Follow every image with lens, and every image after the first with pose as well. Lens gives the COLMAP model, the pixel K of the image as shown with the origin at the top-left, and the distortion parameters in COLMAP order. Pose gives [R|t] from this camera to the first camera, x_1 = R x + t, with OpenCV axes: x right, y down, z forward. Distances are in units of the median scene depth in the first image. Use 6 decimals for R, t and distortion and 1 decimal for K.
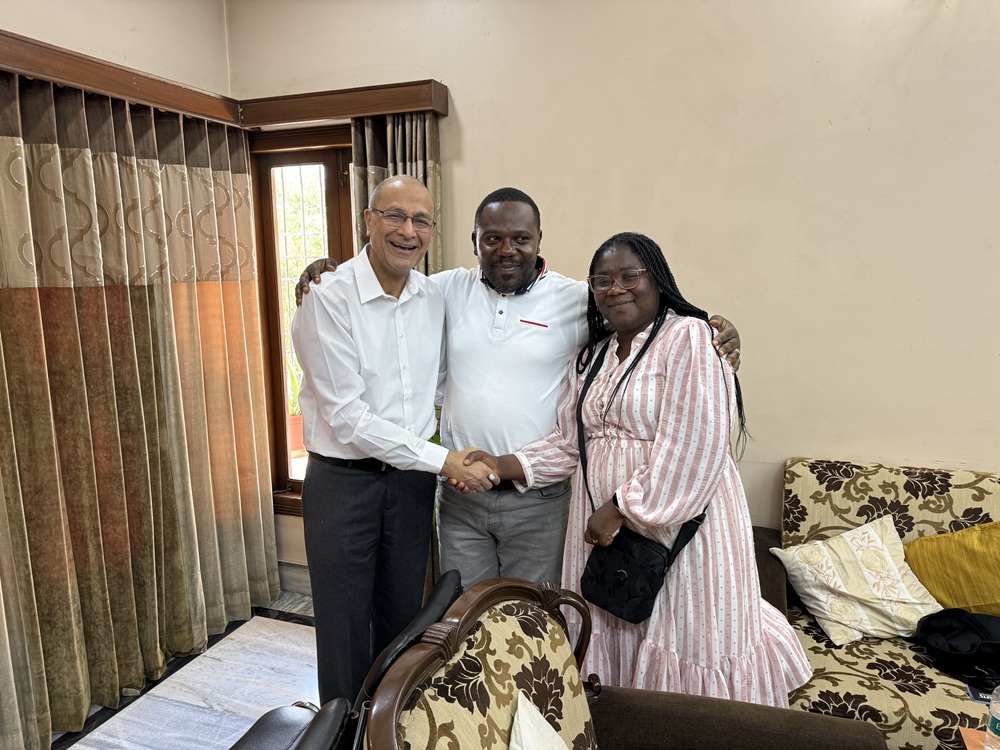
lens RADIAL K [[705.0, 0, 500.0], [0, 705.0, 375.0], [0, 0, 1]] dist [-0.003141, -0.007019]
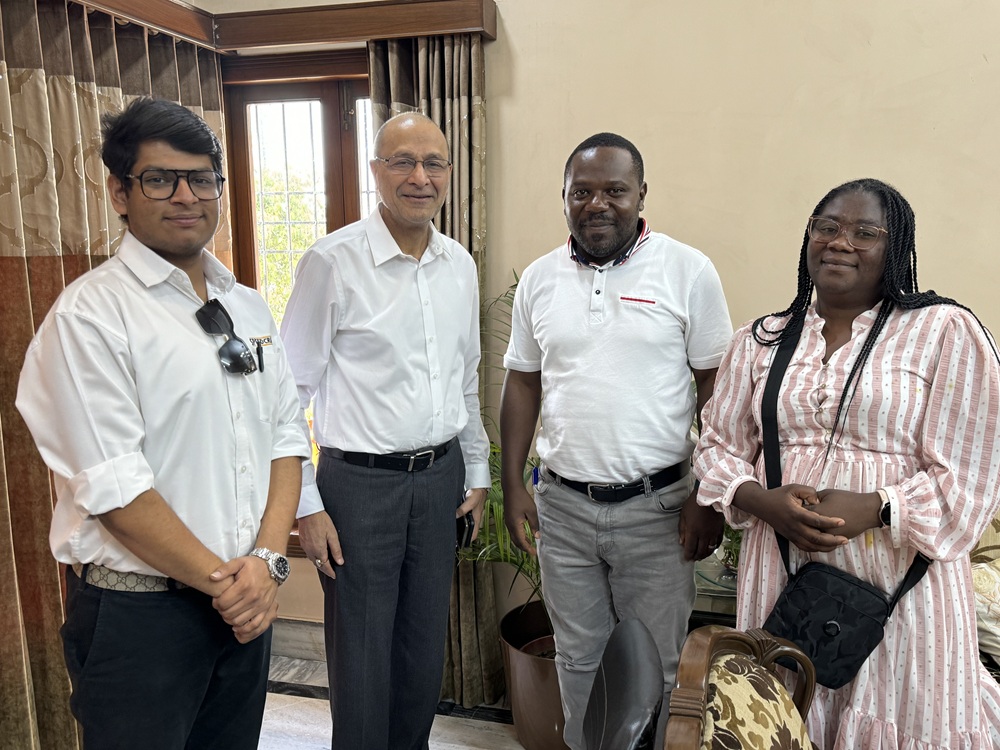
lens RADIAL K [[861.3, 0, 500.0], [0, 861.3, 375.0], [0, 0, 1]] dist [0.003578, -0.013596]
pose [[0.994664, -0.013562, 0.102271, -0.191835], [0.013472, 0.999908, 0.001572, 0.004416], [-0.102283, -0.000186, 0.994755, 0.047596]]
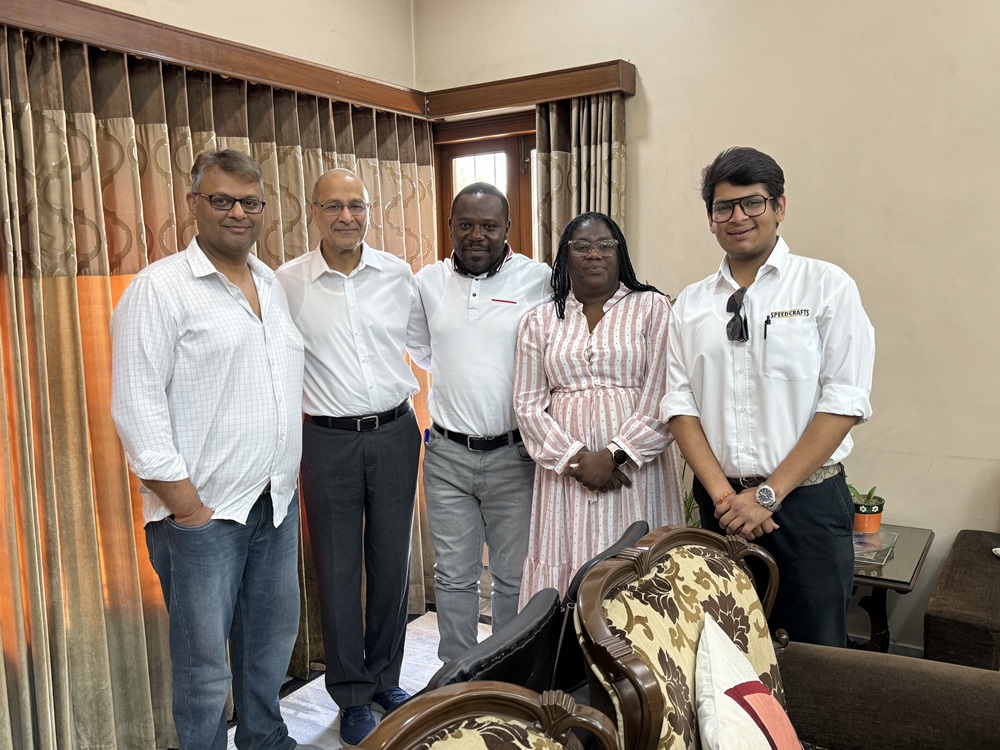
lens RADIAL K [[850.7, 0, 500.0], [0, 850.7, 375.0], [0, 0, 1]] dist [0.135529, -0.277572]
pose [[0.977809, 0.008128, -0.209340, -0.004414], [-0.015469, 0.999321, -0.033455, 0.065412], [0.208926, 0.035951, 0.977271, -0.202909]]
